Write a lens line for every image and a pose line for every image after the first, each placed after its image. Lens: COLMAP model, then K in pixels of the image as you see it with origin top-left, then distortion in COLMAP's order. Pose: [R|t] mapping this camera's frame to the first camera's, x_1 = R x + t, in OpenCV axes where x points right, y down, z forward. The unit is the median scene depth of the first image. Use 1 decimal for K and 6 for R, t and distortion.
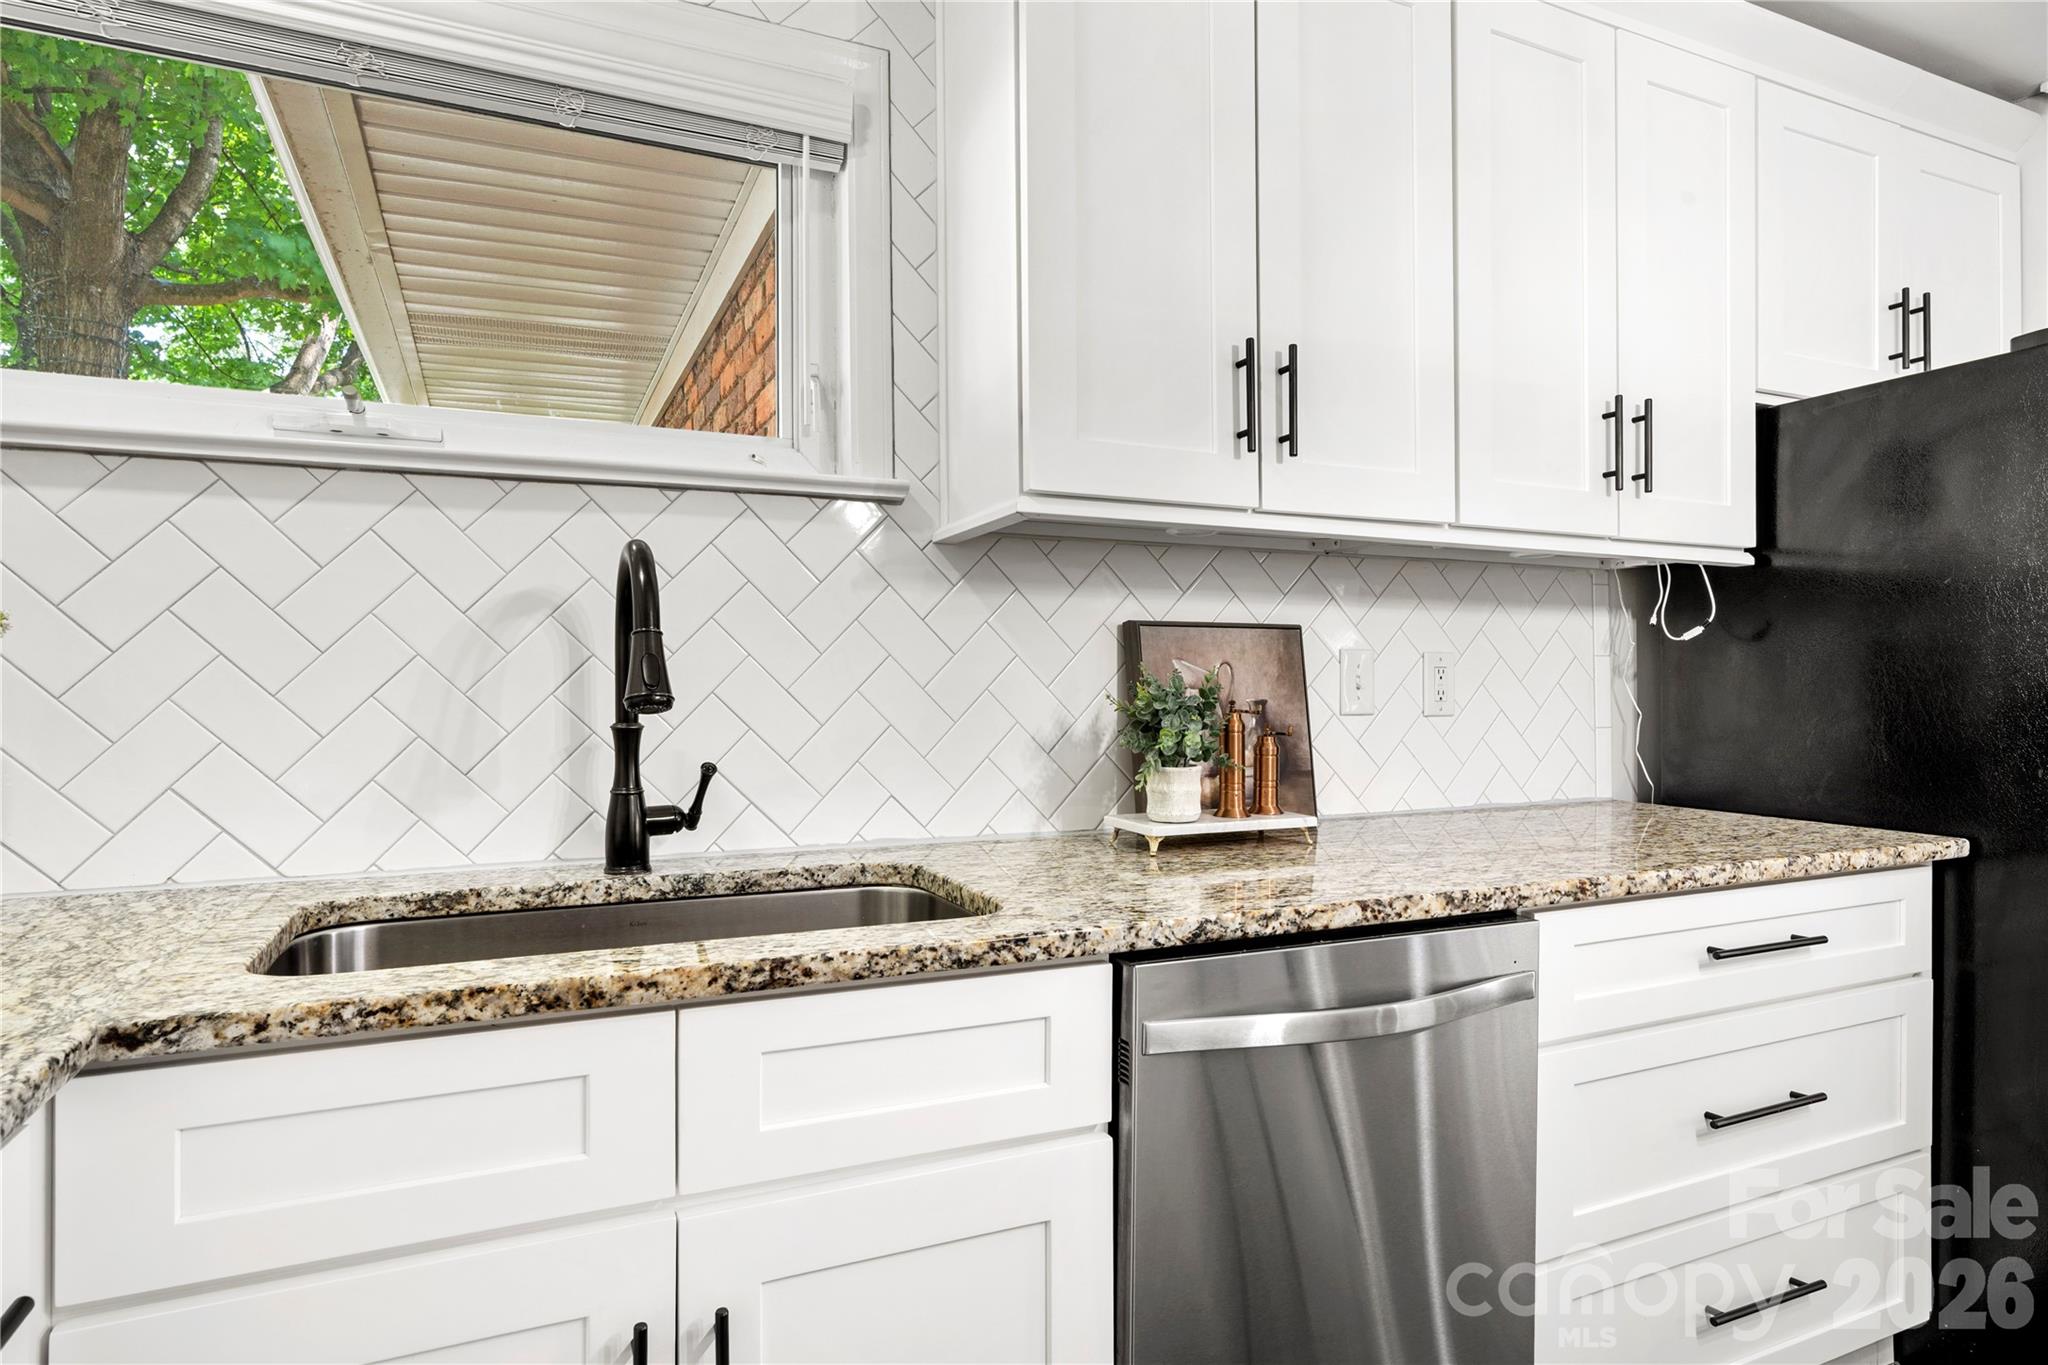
lens RADIAL K [[1138.4, 0, 1034.4], [0, 1138.4, 688.9], [0, 0, 1]] dist [0.008299, -0.003769]
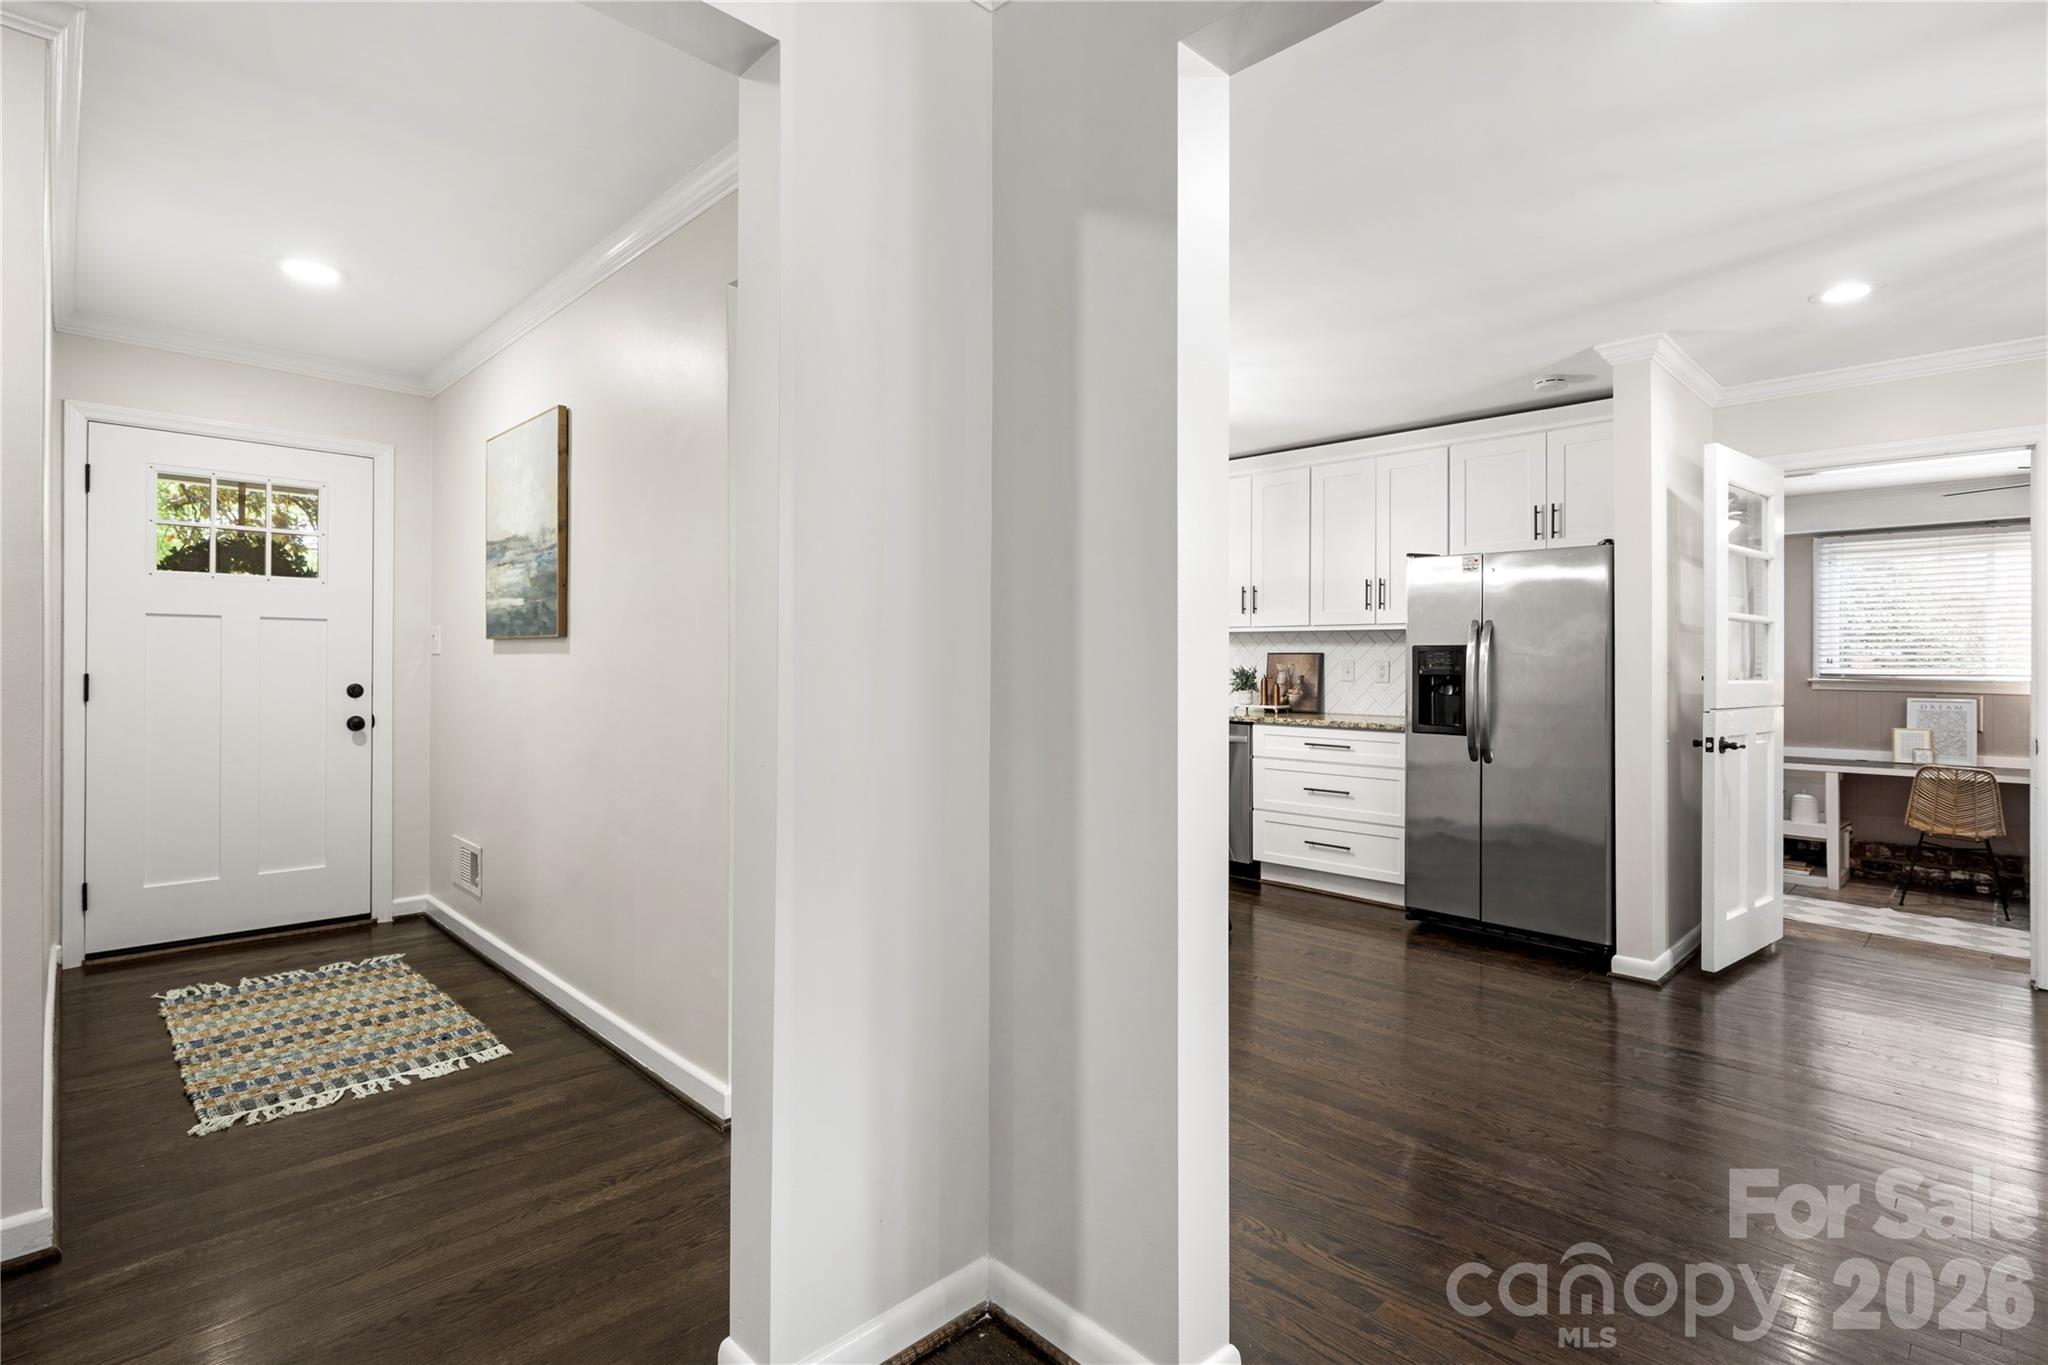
lens RADIAL K [[984.5, 0, 1033.5], [0, 984.5, 663.9], [0, 0, 1]] dist [-0.002391, -0.000053]
pose [[0.352136, 0.005037, -0.935935, 3.332148], [-0.011522, 0.999933, 0.001046, -0.022752], [0.935878, 0.010416, 0.352171, -0.981806]]
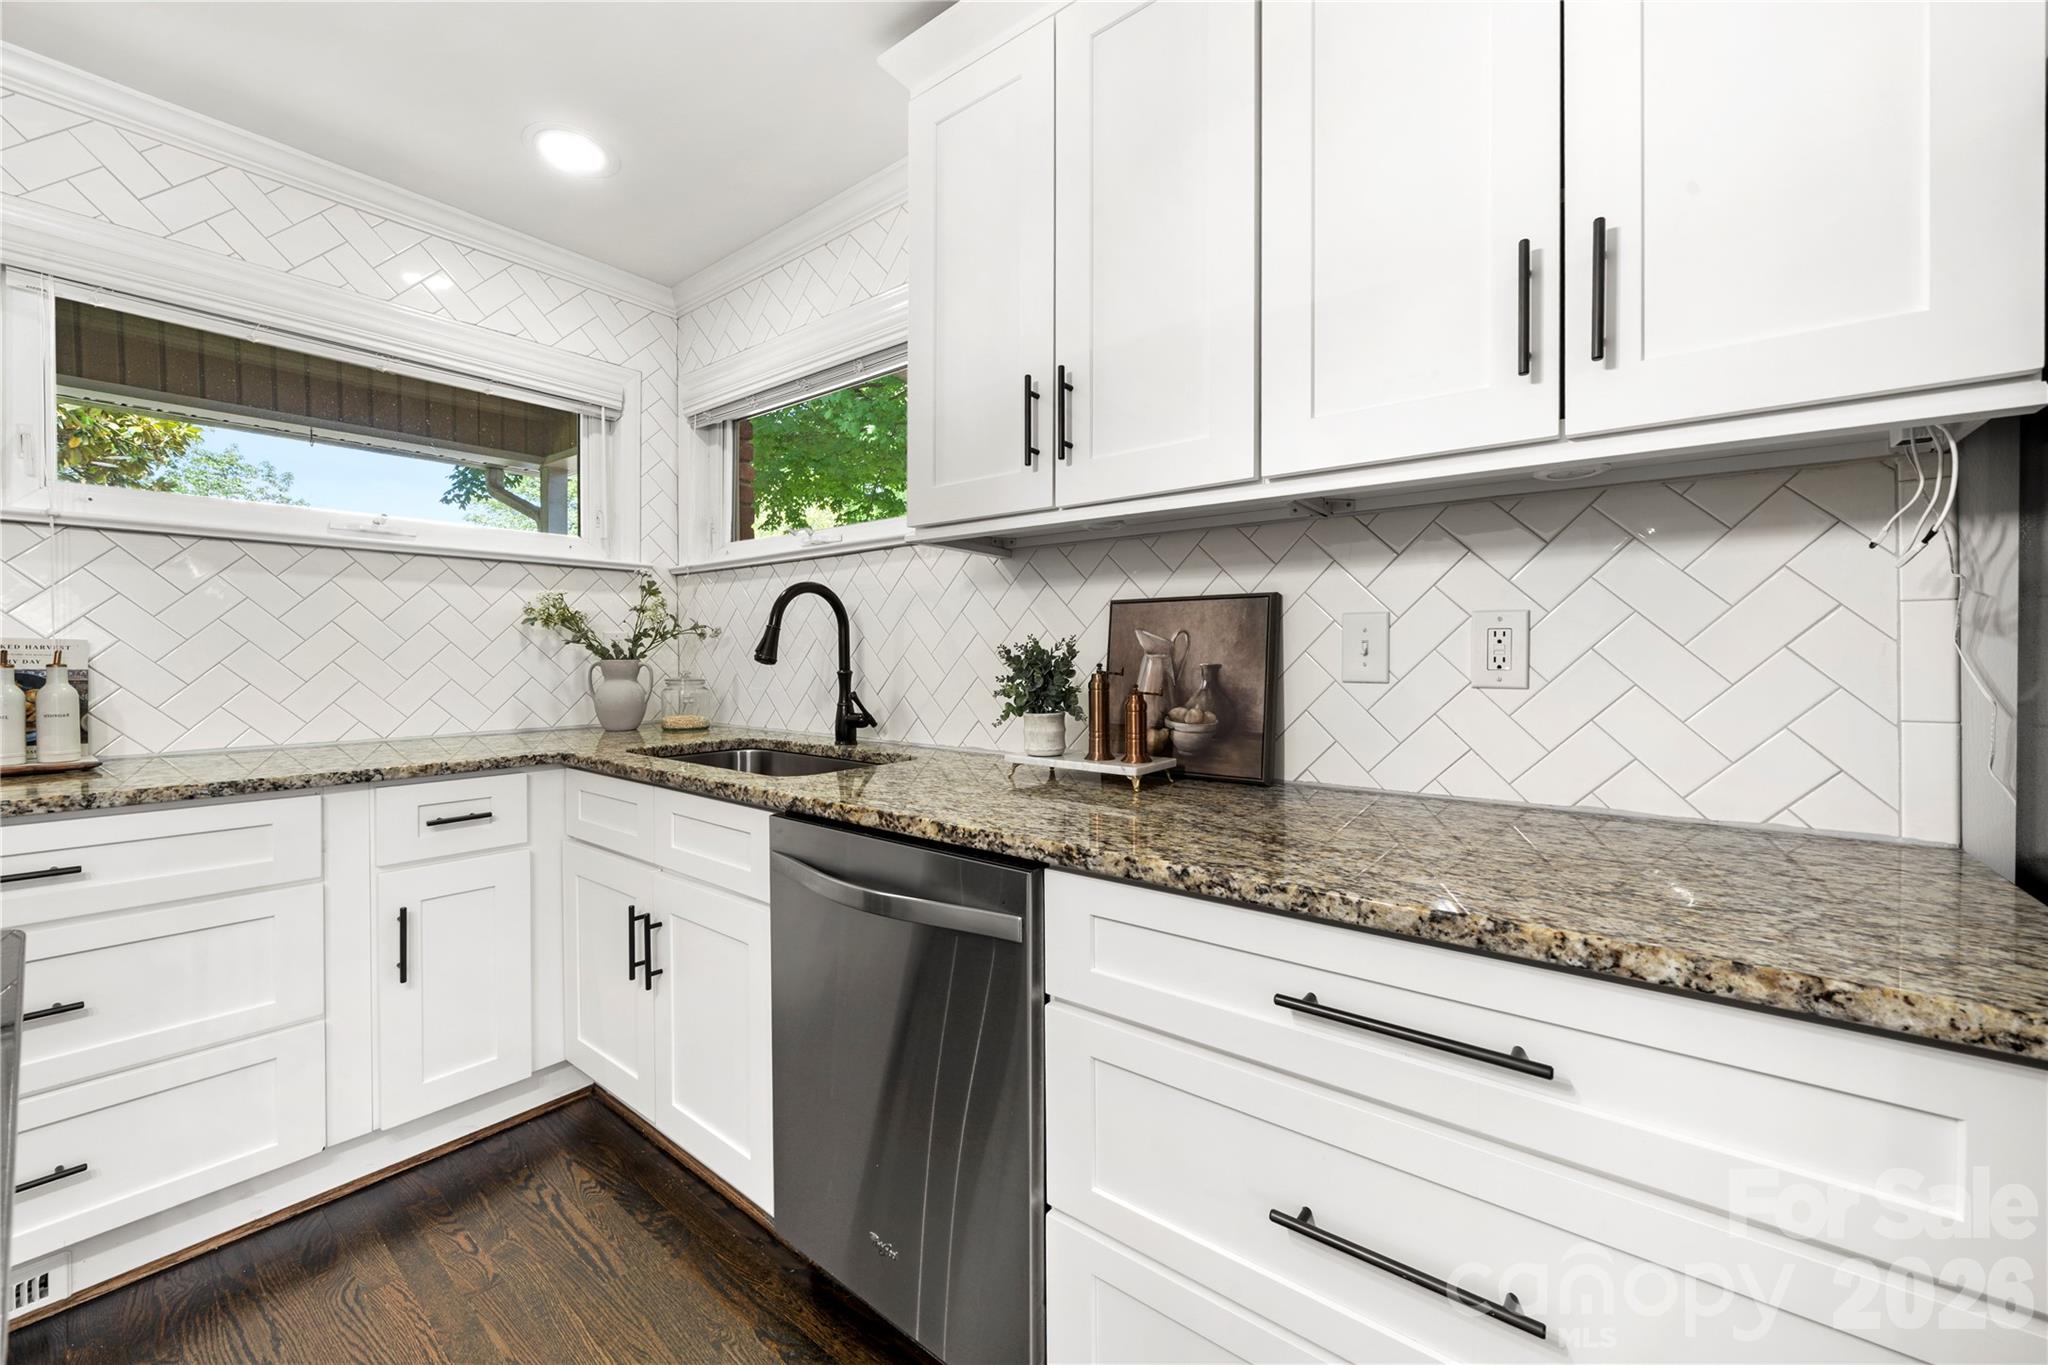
lens RADIAL K [[801.8, 0, 1026.3], [0, 801.8, 663.5], [0, 0, 1]] dist [-0.001296, 0.000046]
pose [[0.455576, 0.009392, -0.890147, 1.006526], [-0.004848, 0.999956, 0.008069, 0.004434], [0.890183, 0.000639, 0.455602, 0.608130]]
